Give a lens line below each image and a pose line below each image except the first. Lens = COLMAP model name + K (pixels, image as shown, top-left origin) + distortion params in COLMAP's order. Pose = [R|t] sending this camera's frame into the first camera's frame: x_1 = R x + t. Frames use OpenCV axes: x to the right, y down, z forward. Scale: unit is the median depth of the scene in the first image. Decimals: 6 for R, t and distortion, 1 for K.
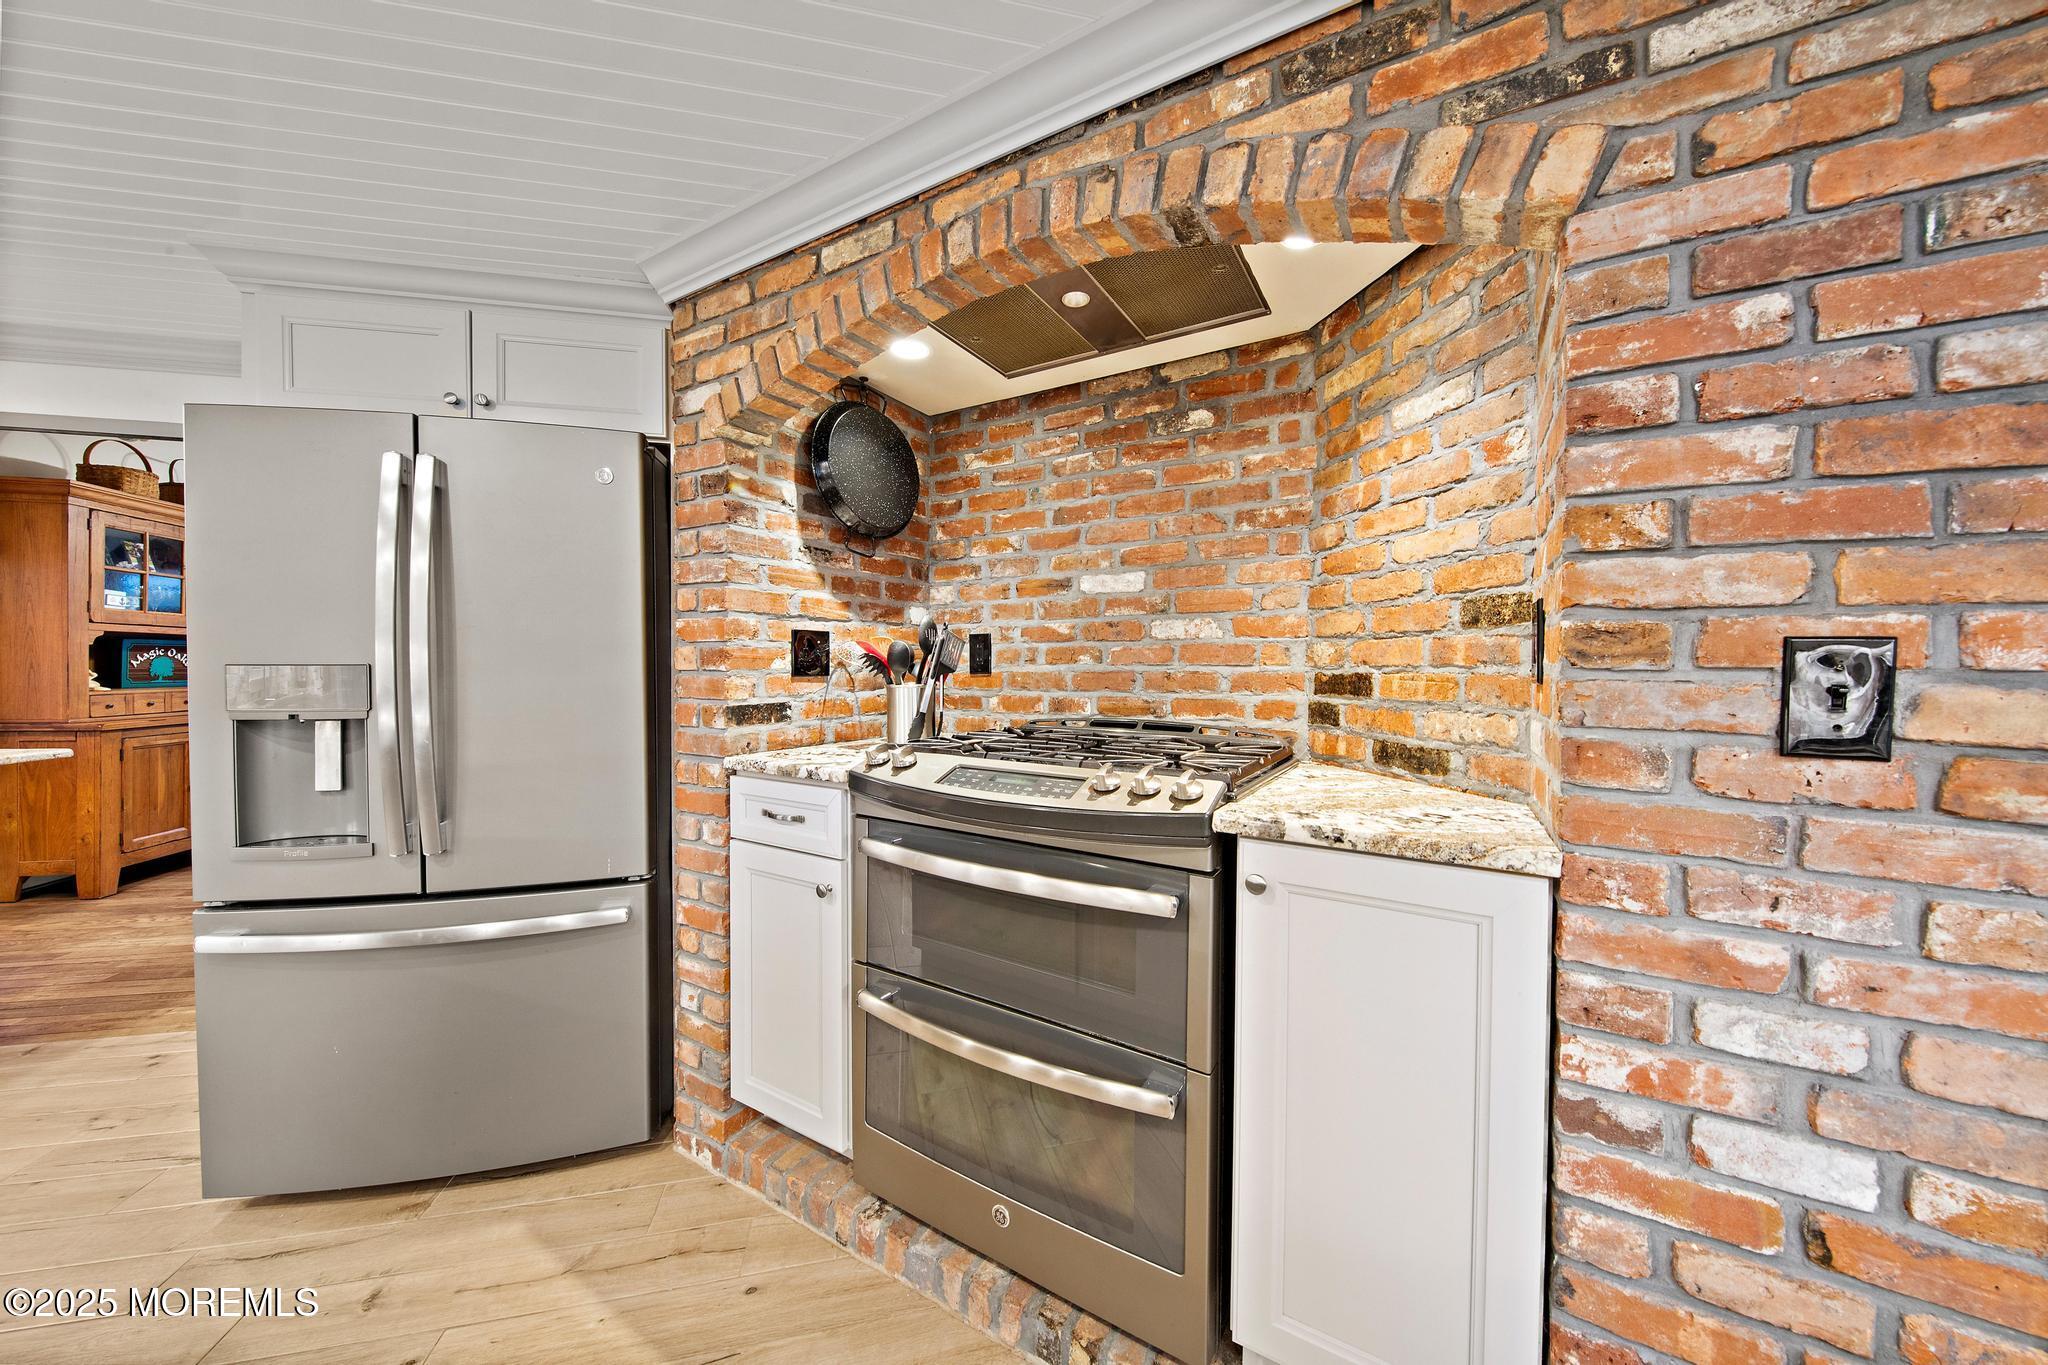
lens RADIAL K [[686.6, 0, 1033.7], [0, 686.6, 672.9], [0, 0, 1]] dist [0.005614, -0.005000]
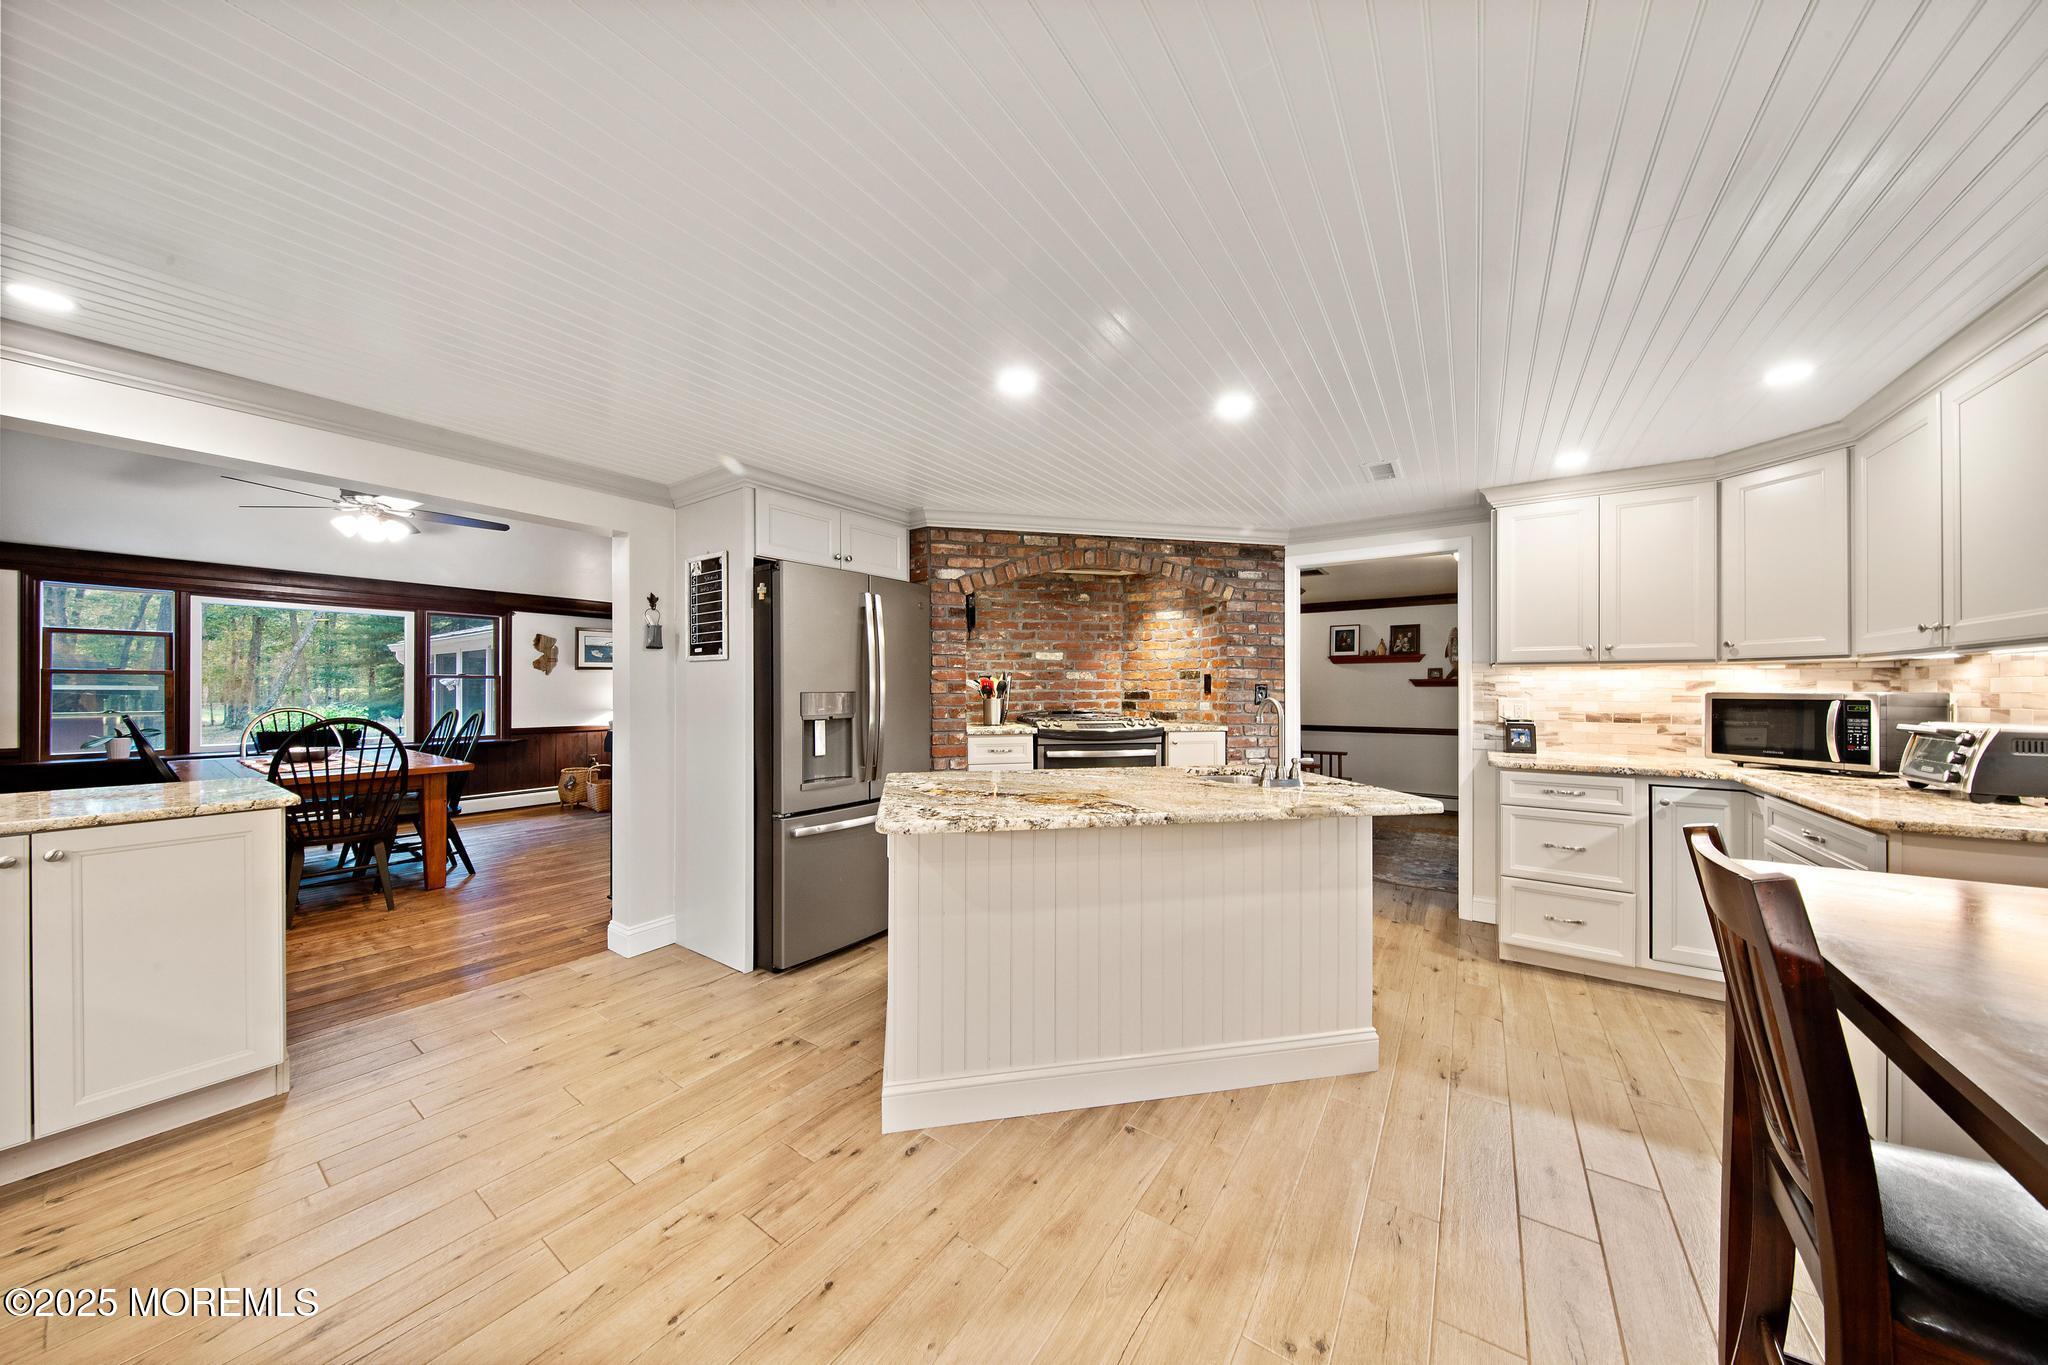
lens RADIAL K [[651.1, 0, 1021.8], [0, 651.1, 688.1], [0, 0, 1]] dist [-0.000456, -0.000068]
pose [[0.733421, -0.006222, 0.679746, -2.278317], [0.012464, 0.999913, -0.004296, -0.011175], [-0.679660, 0.011623, 0.733435, -0.944332]]
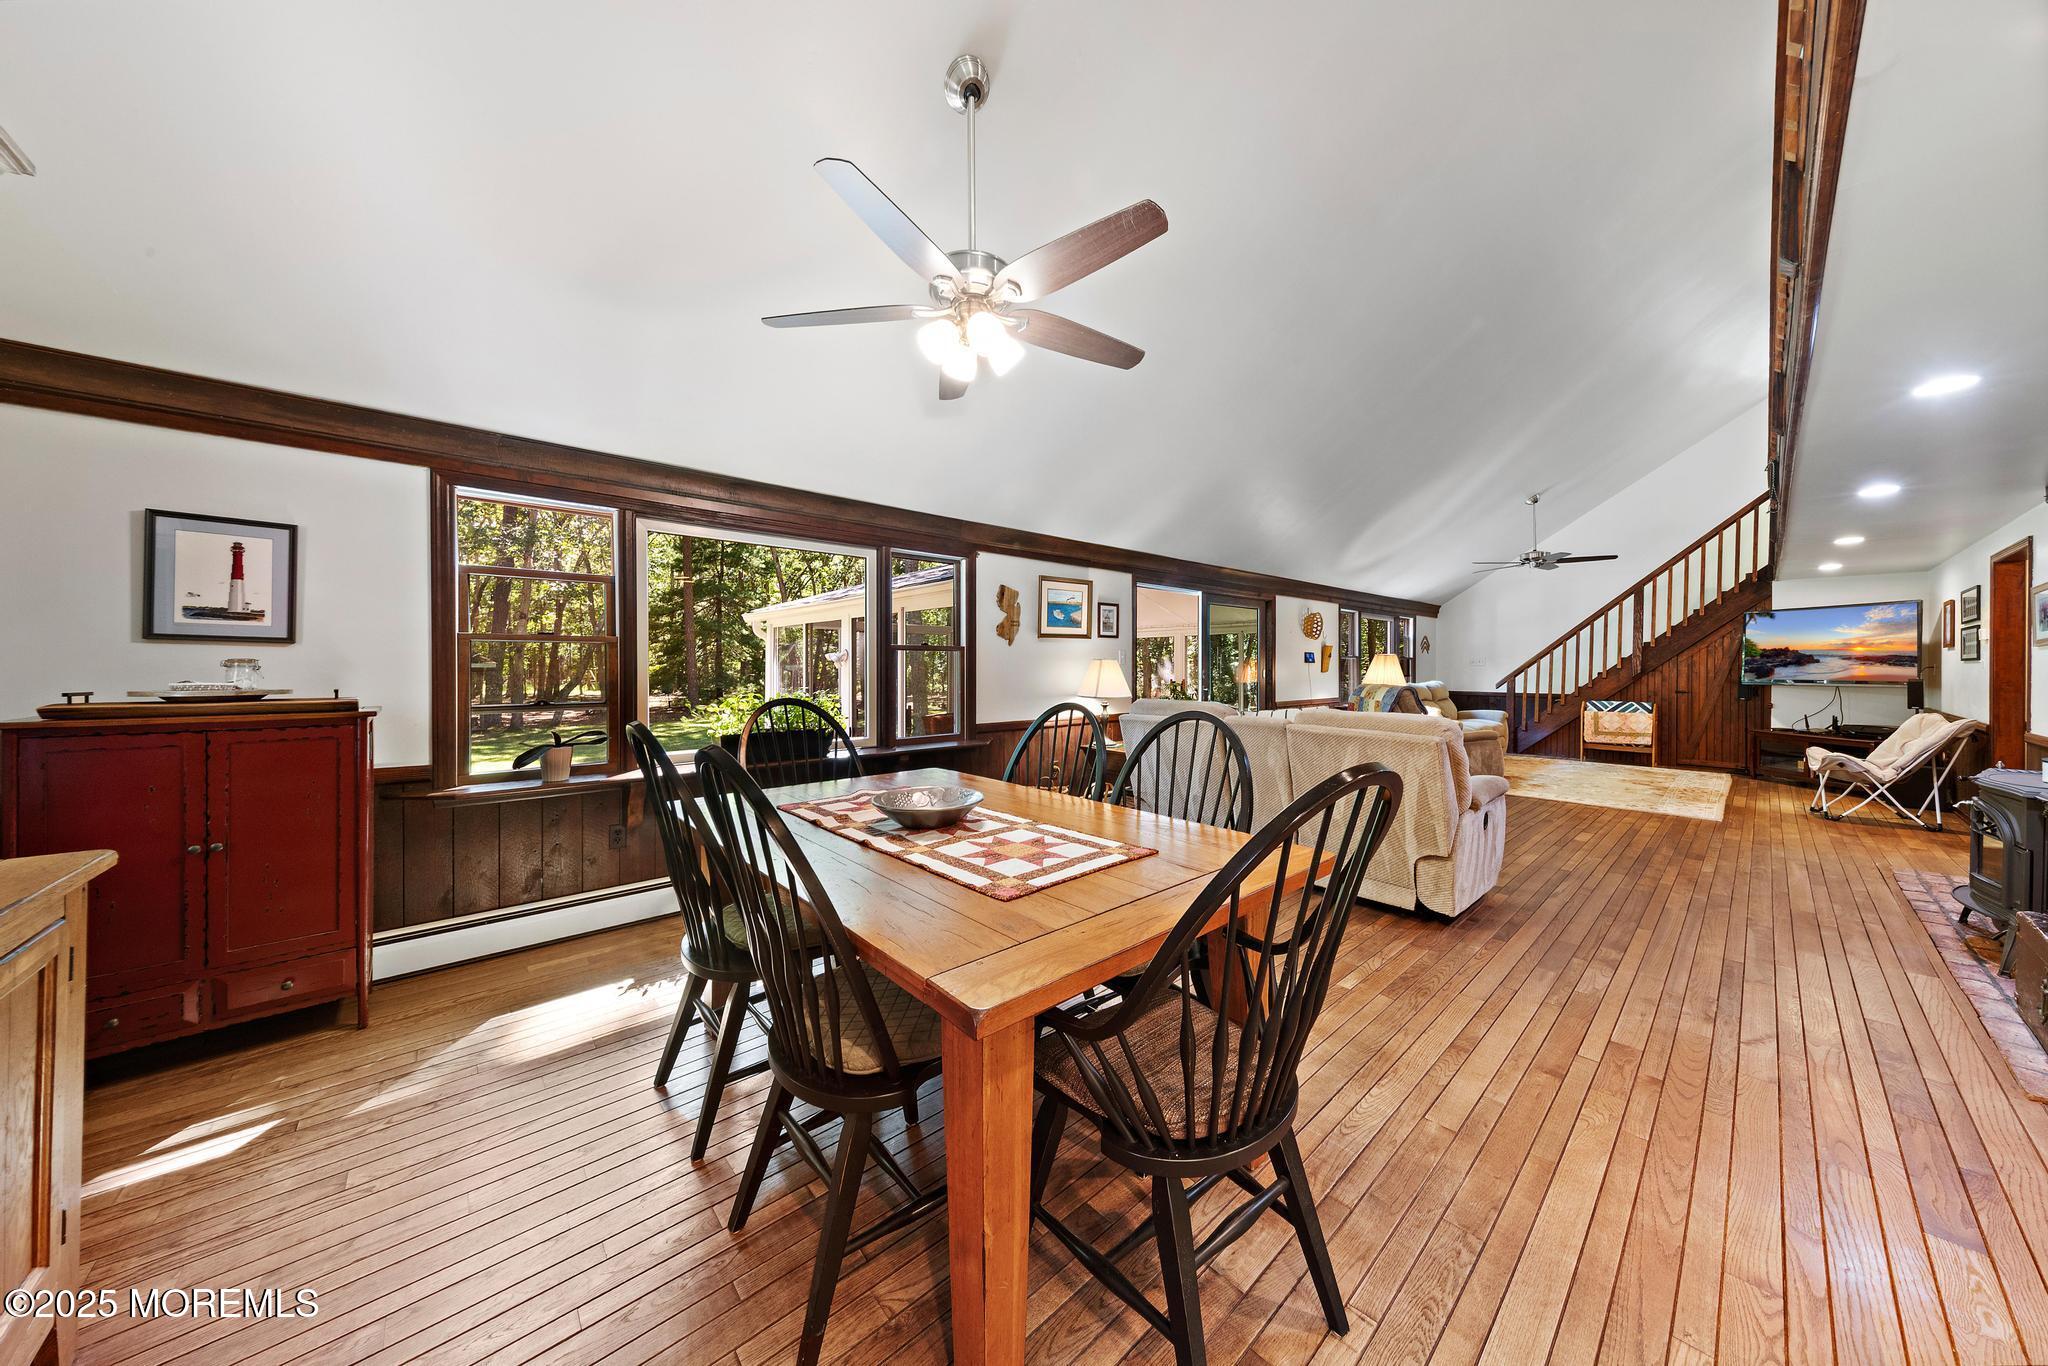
lens RADIAL K [[651.9, 0, 1030.5], [0, 651.9, 671.2], [0, 0, 1]] dist [0.001412, 0.000016]
pose [[0.868998, -0.011256, 0.494688, -3.195215], [0.013433, 0.999909, -0.000844, -0.042838], [-0.494634, 0.007378, 0.869070, 2.360064]]
